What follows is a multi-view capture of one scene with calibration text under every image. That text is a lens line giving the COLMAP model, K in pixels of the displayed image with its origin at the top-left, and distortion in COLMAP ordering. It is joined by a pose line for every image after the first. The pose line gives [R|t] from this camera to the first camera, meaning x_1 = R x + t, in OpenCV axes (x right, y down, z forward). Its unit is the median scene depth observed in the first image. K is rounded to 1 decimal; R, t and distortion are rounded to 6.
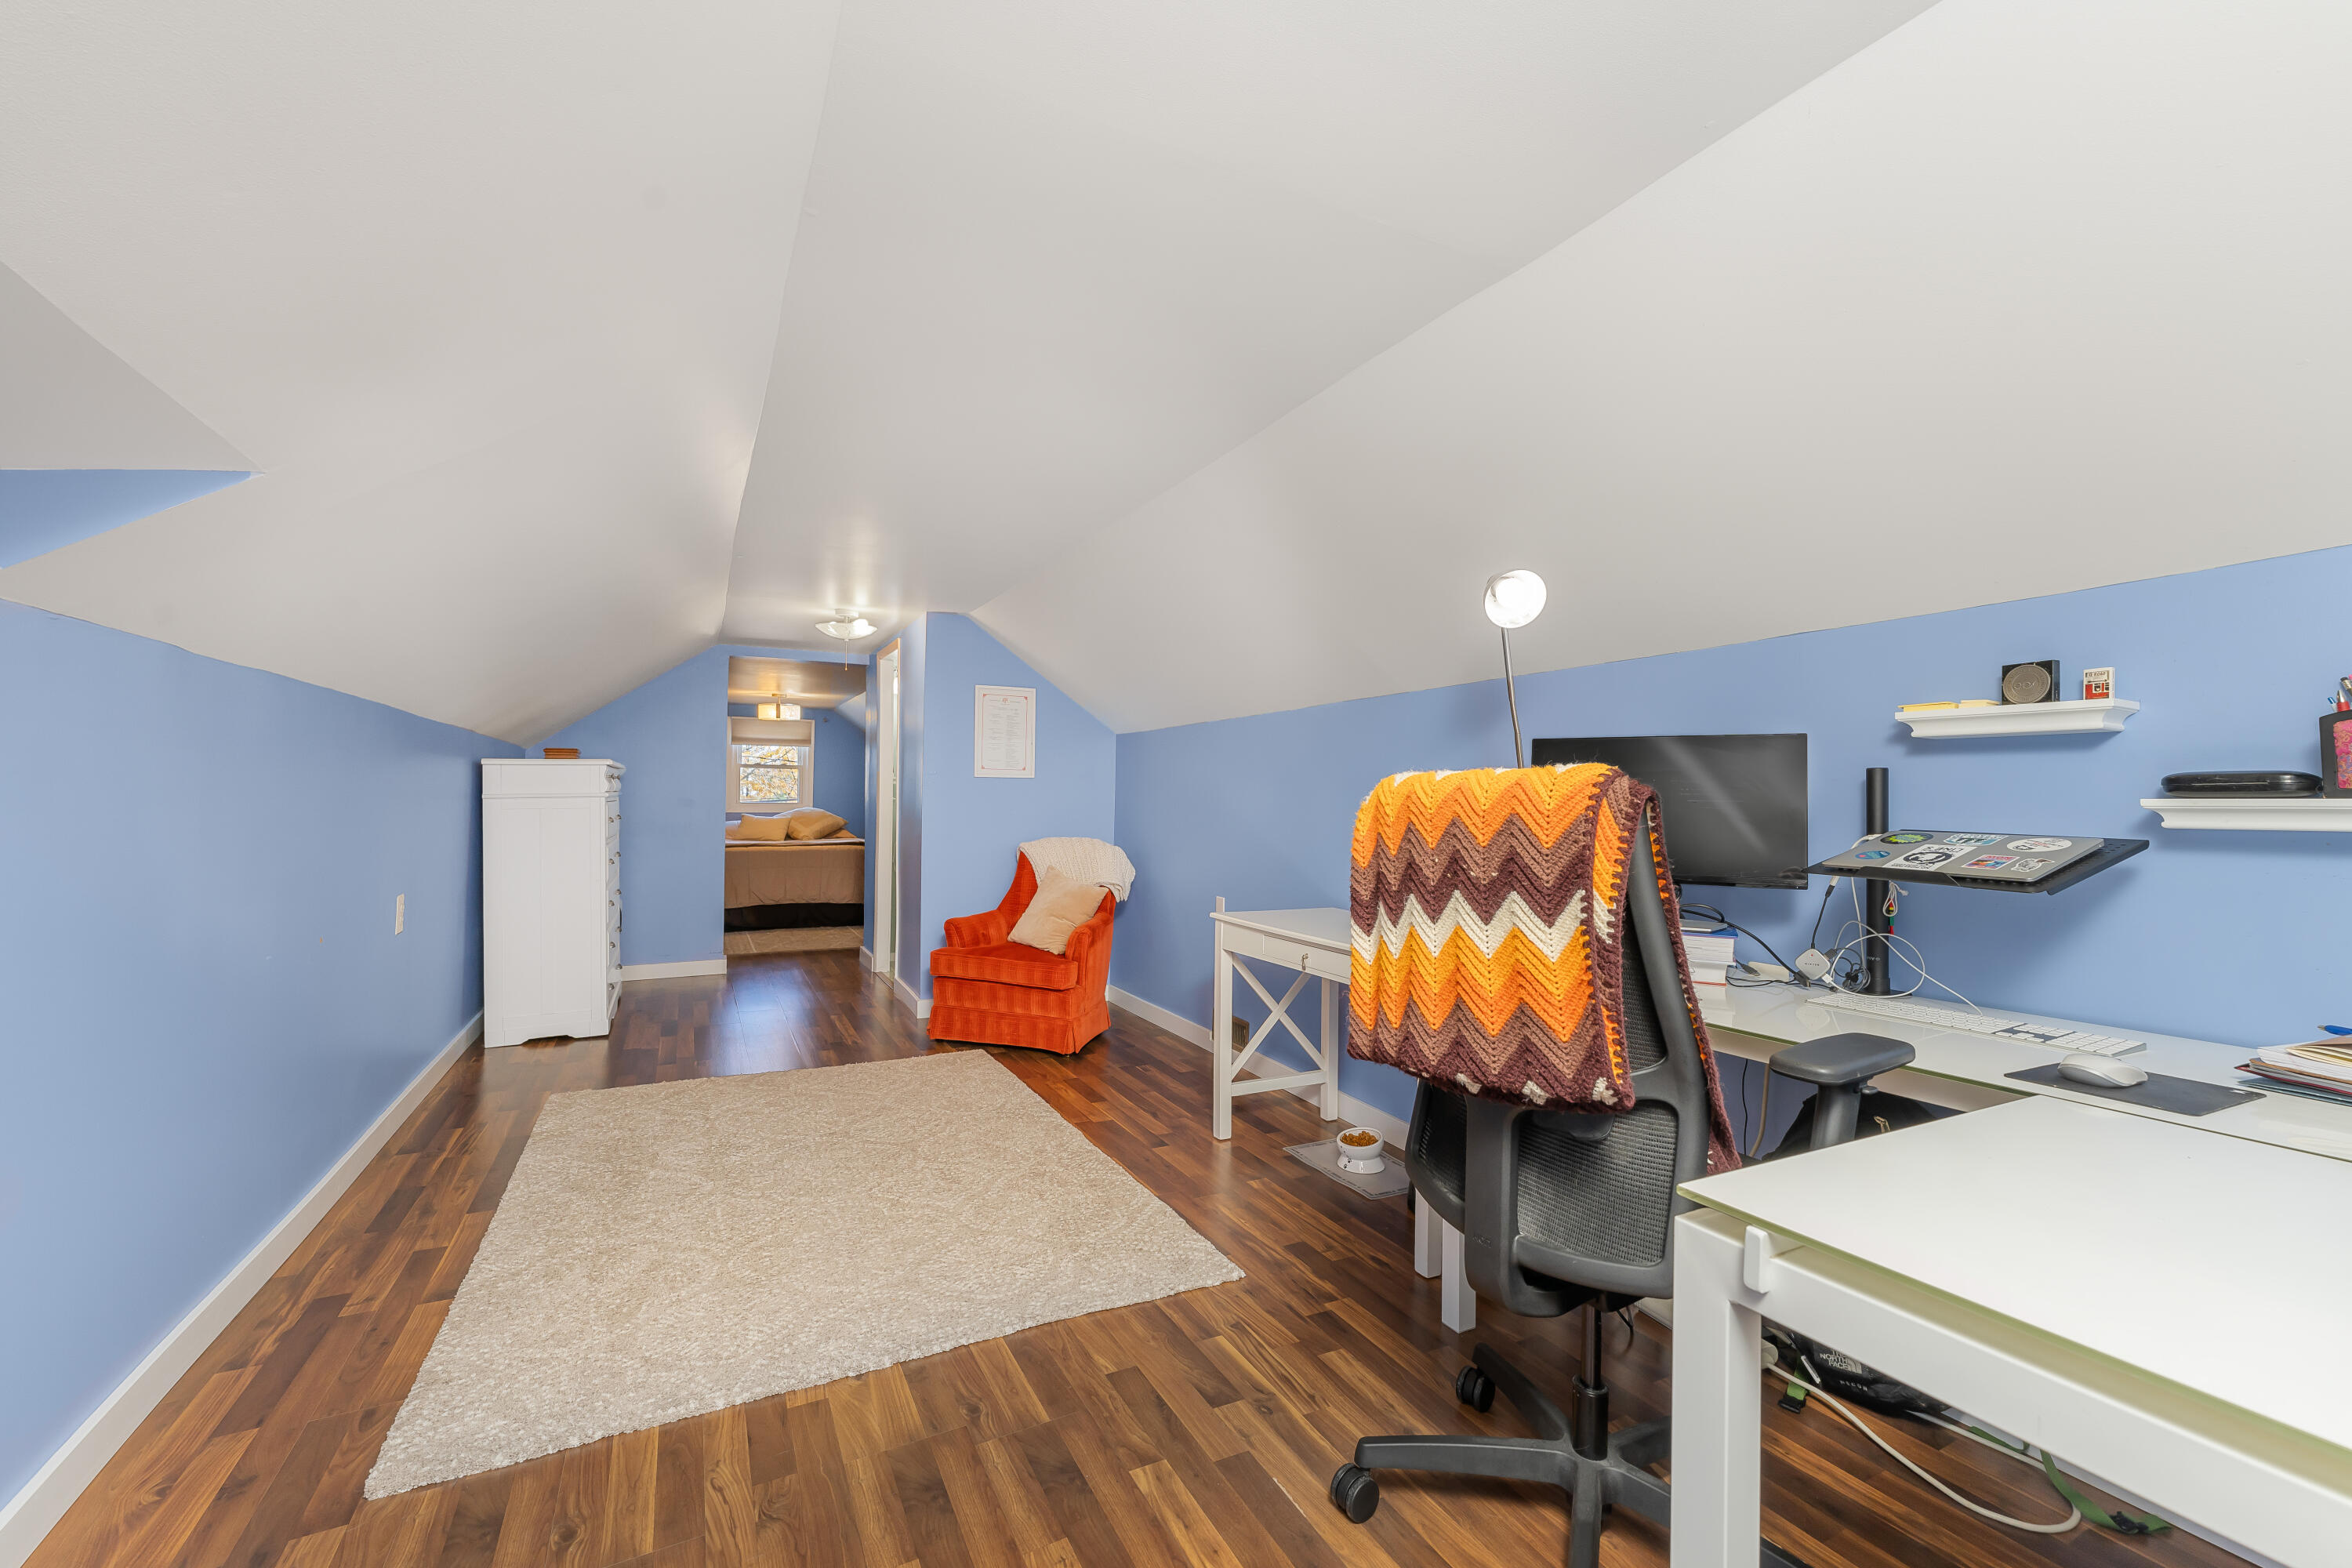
lens RADIAL K [[944.9, 0, 1174.0], [0, 944.9, 796.6], [0, 0, 1]] dist [0.002504, 0.000375]
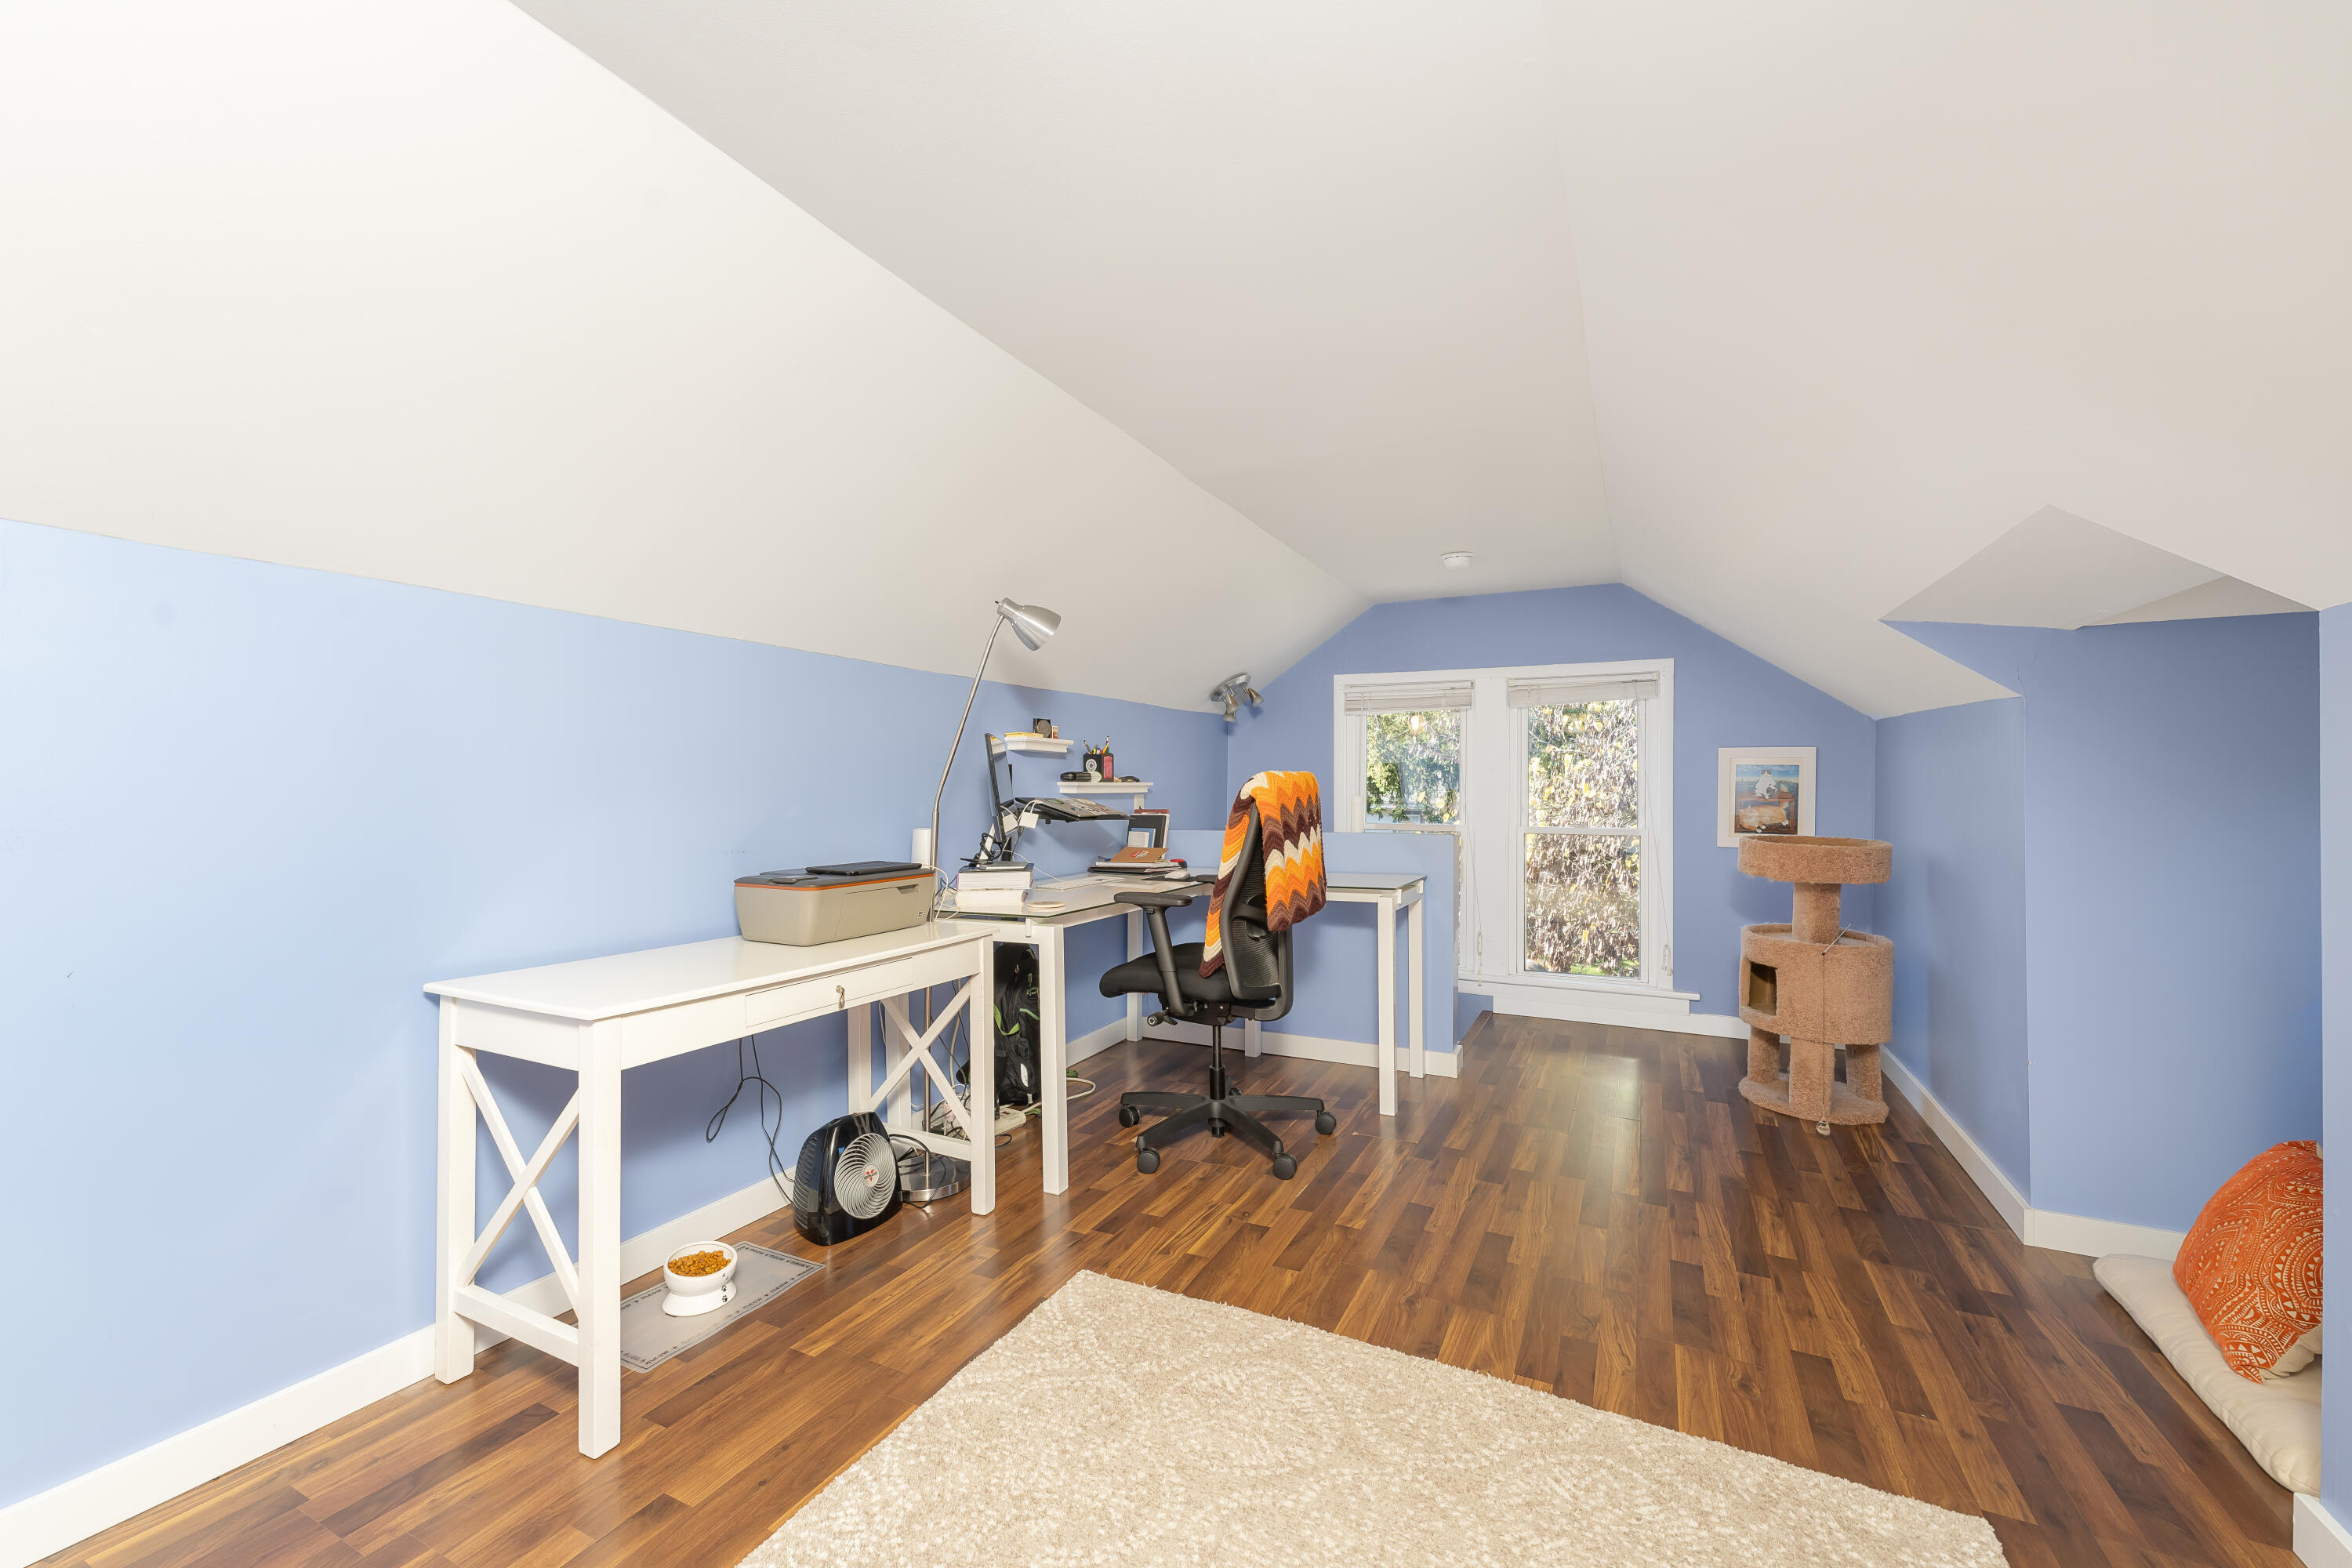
lens RADIAL K [[944.9, 0, 1175.3], [0, 944.9, 785.6], [0, 0, 1]] dist [0.002504, 0.000375]
pose [[-0.591170, -0.012338, 0.806453, -0.989768], [-0.016813, 0.999854, 0.002972, -0.000455], [-0.806372, -0.011802, -0.591291, 1.952826]]
